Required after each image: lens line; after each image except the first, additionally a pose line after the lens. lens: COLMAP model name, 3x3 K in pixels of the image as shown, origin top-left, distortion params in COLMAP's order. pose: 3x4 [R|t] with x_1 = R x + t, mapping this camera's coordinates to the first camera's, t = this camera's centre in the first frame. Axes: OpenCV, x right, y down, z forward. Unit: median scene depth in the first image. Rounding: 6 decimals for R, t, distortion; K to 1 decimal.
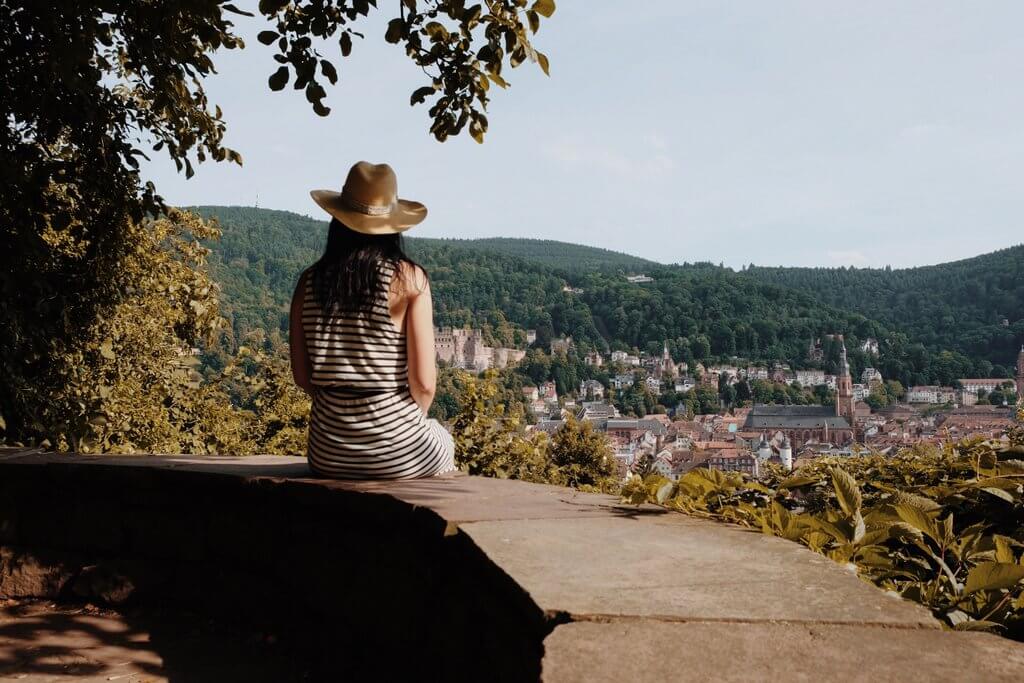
lens RADIAL K [[828.3, 0, 517.3], [0, 828.3, 350.4], [0, 0, 1]] dist [-0.006056, 0.003450]
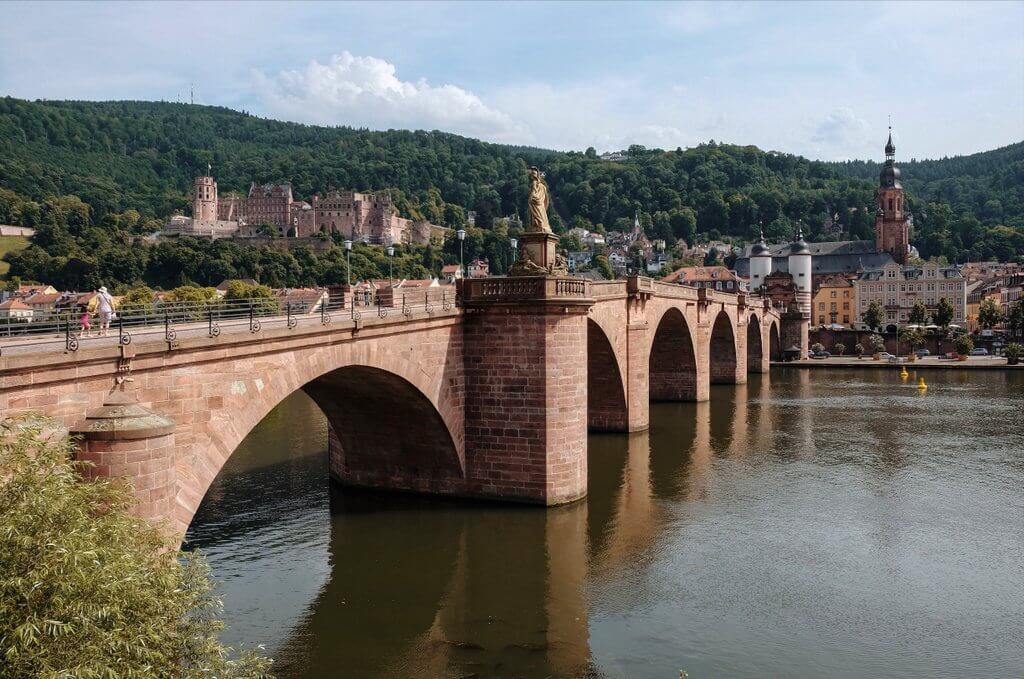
lens RADIAL K [[828.3, 0, 517.3], [0, 828.3, 348.4], [0, 0, 1]] dist [-0.006056, 0.003450]
pose [[0.999976, -0.005454, -0.004180, 0.066278], [0.005699, 0.998125, 0.060935, 0.063905], [0.003840, -0.060958, 0.998133, 0.213265]]
